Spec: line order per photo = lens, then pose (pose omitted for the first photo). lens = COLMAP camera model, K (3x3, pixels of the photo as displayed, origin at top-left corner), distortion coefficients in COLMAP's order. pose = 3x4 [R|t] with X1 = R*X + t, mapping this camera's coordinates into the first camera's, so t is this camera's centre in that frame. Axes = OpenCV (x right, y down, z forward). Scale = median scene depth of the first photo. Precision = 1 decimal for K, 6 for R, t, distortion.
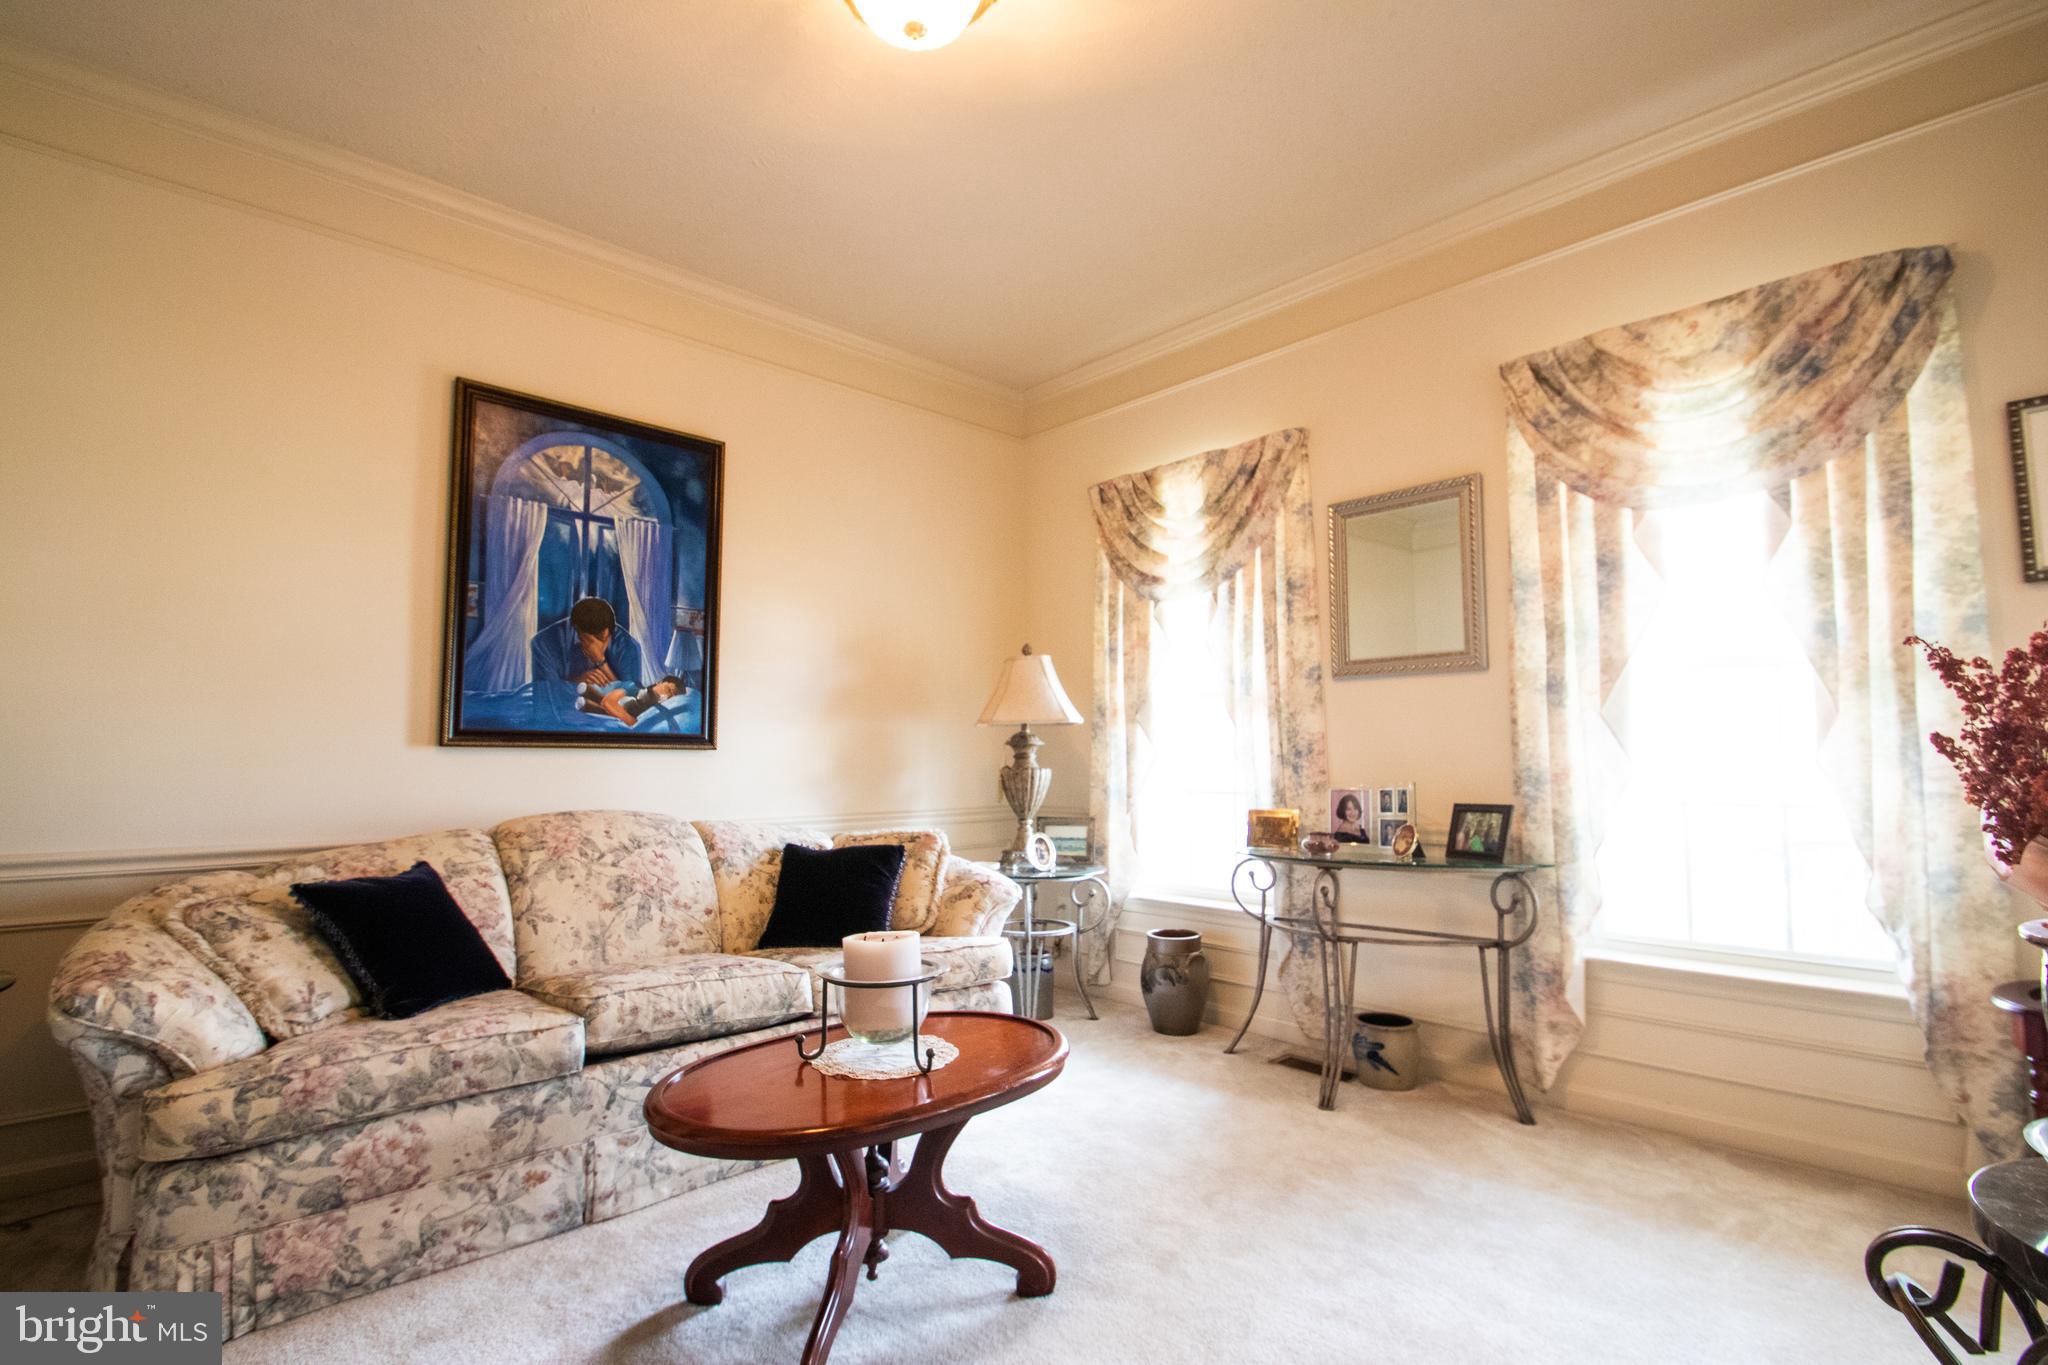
lens RADIAL K [[970.8, 0, 1011.2], [0, 970.8, 689.9], [0, 0, 1]] dist [-0.003327, 0.000018]
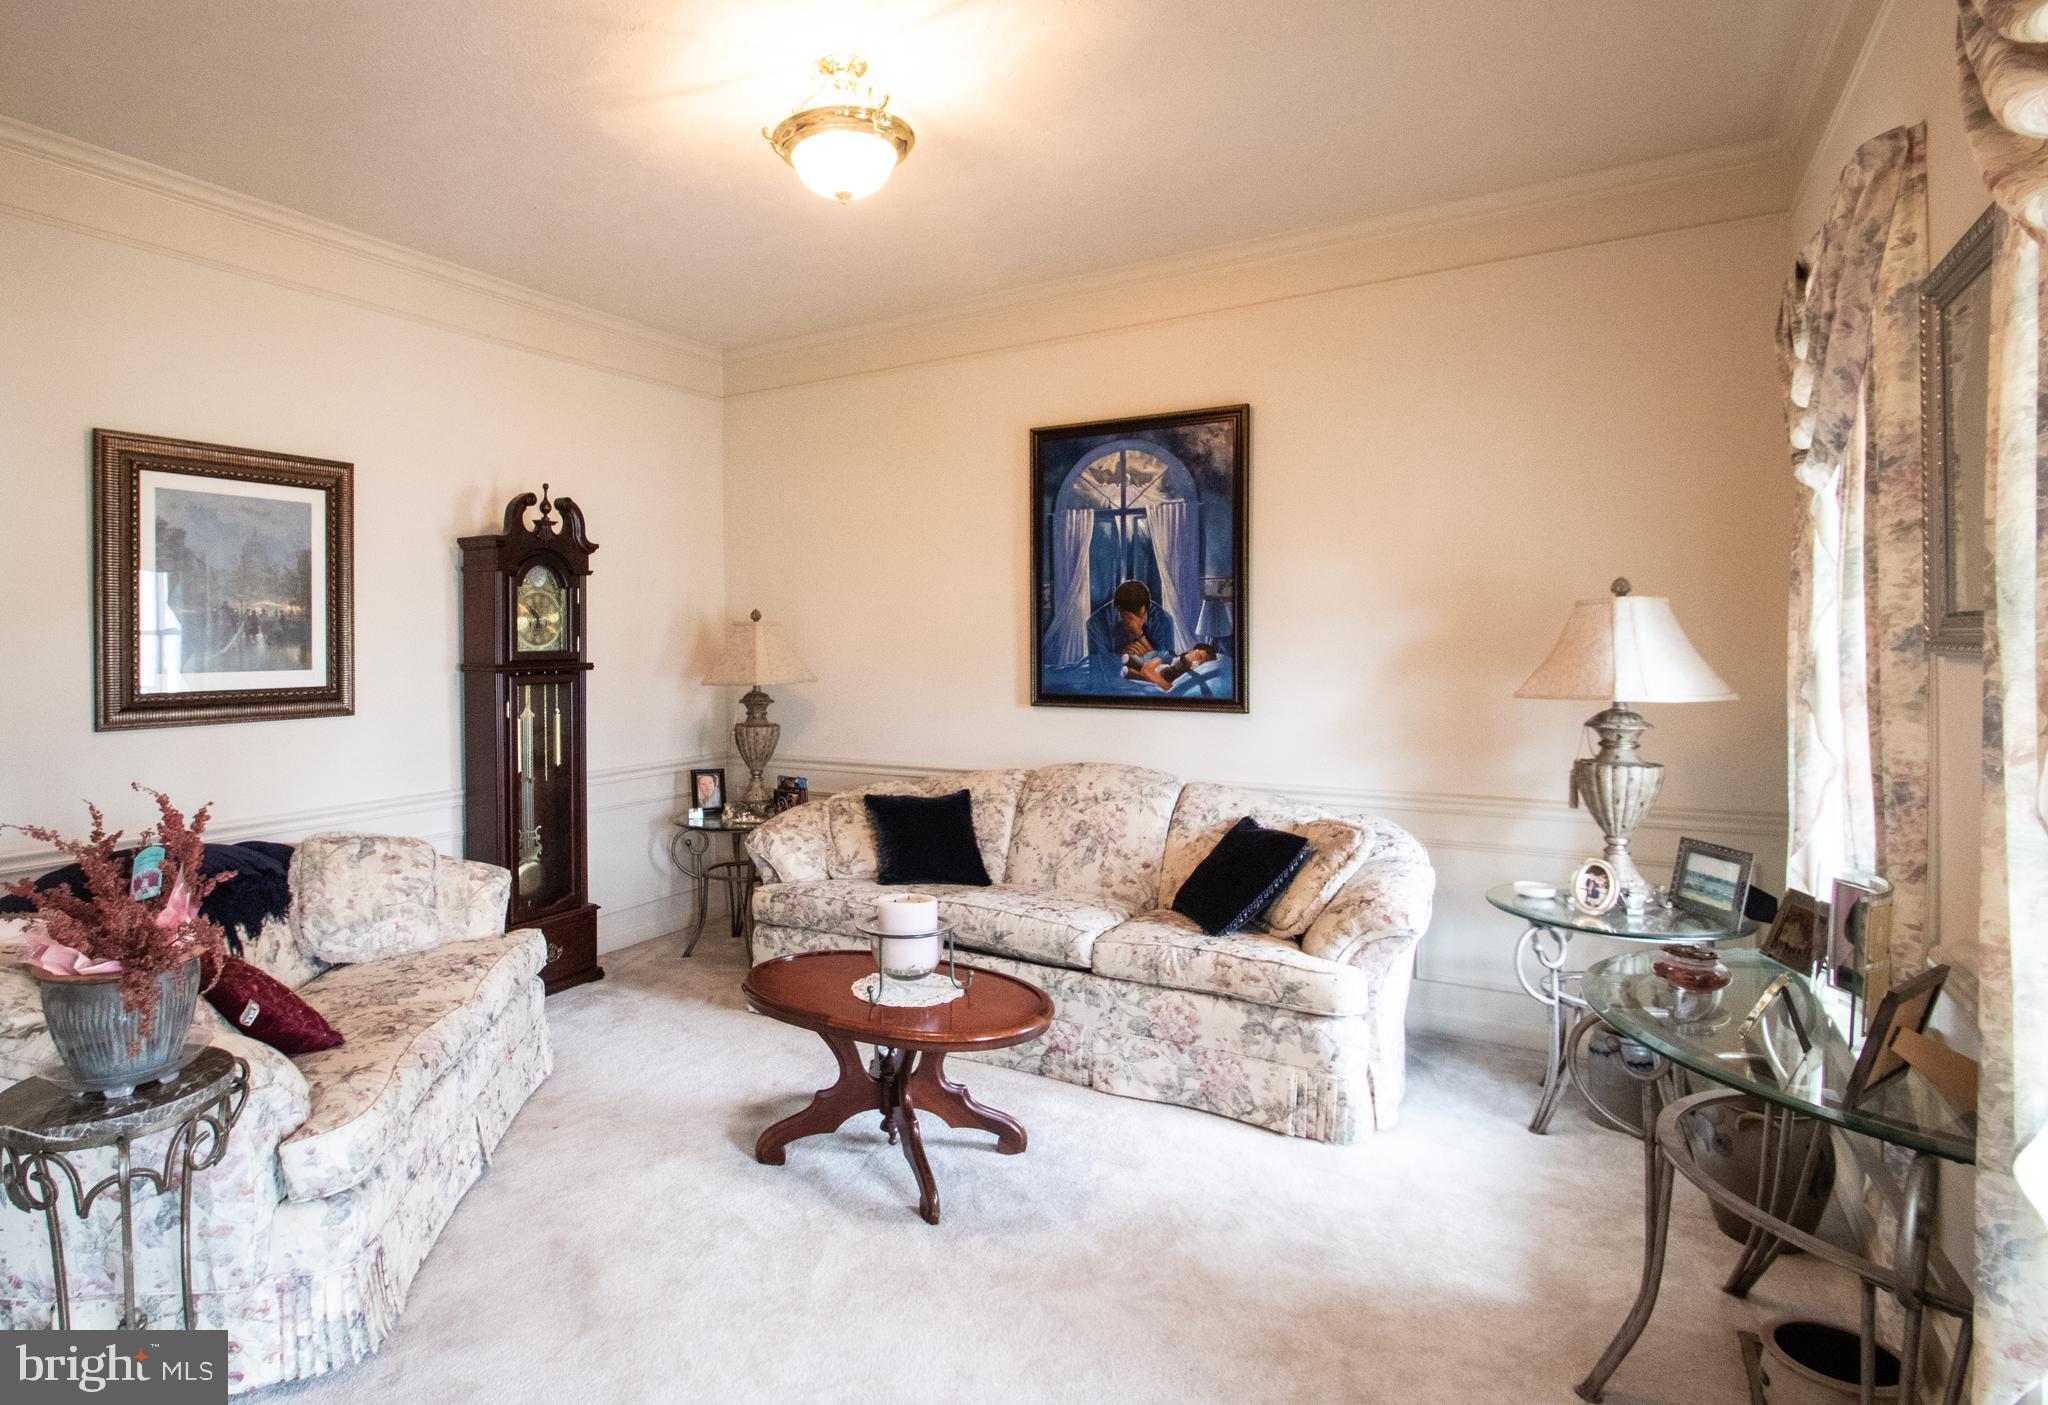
lens RADIAL K [[1269.6, 0, 1022.5], [0, 1269.6, 609.3], [0, 0, 1]] dist [-0.002497, -0.000439]
pose [[0.228053, -0.001237, -0.973648, 1.032284], [0.080228, 0.996622, 0.017525, -0.098586], [0.970338, -0.082110, 0.227382, 0.527355]]
